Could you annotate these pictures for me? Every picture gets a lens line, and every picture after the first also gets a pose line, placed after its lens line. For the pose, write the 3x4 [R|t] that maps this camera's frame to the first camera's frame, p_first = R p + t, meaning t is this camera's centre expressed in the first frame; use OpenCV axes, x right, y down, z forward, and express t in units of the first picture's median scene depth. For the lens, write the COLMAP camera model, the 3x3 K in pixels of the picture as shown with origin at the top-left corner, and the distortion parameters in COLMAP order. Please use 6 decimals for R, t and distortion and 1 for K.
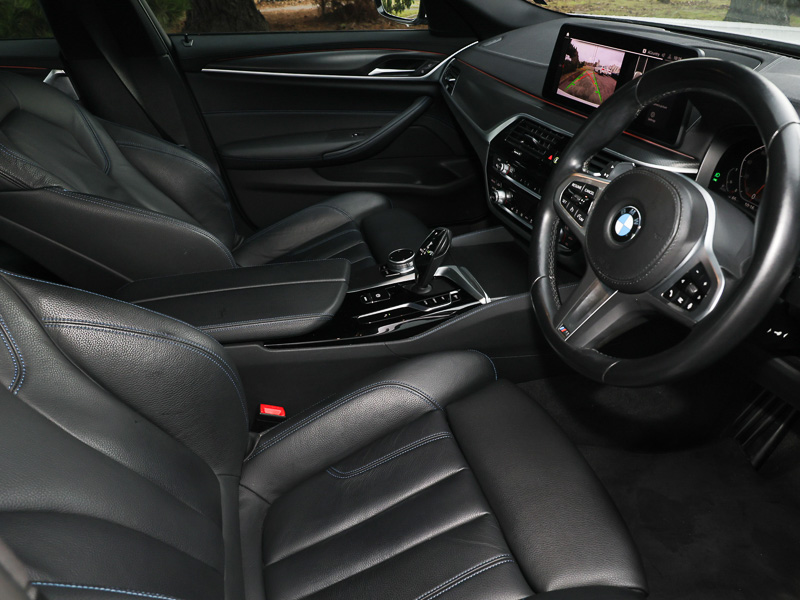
lens RADIAL K [[672.2, 0, 366.8], [0, 672.2, 300.4], [0, 0, 1]] dist [0.020187, -0.005376]
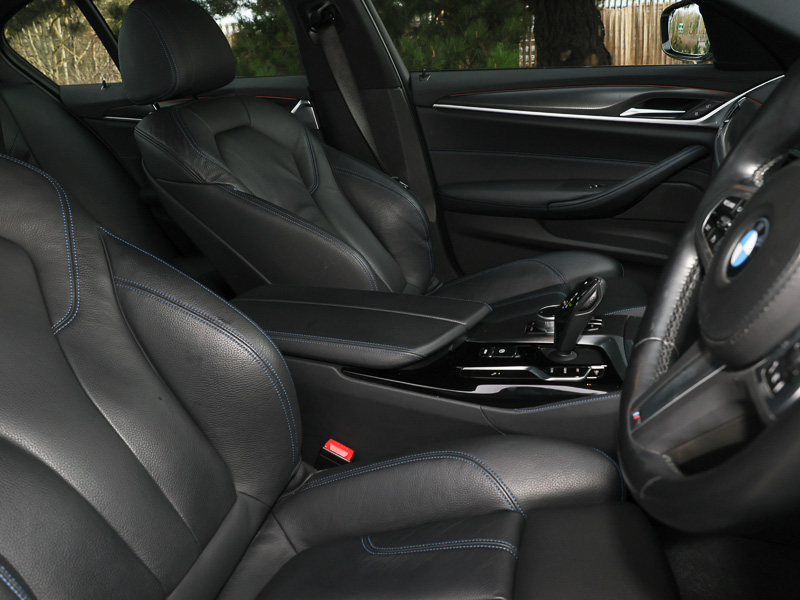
lens RADIAL K [[672.2, 0, 366.8], [0, 672.2, 300.4], [0, 0, 1]] dist [0.020187, -0.005376]
pose [[0.818667, 0.160943, -0.551254, 0.258624], [-0.245976, 0.965685, -0.083358, 0.033061], [0.518922, 0.203838, 0.830163, 0.207311]]
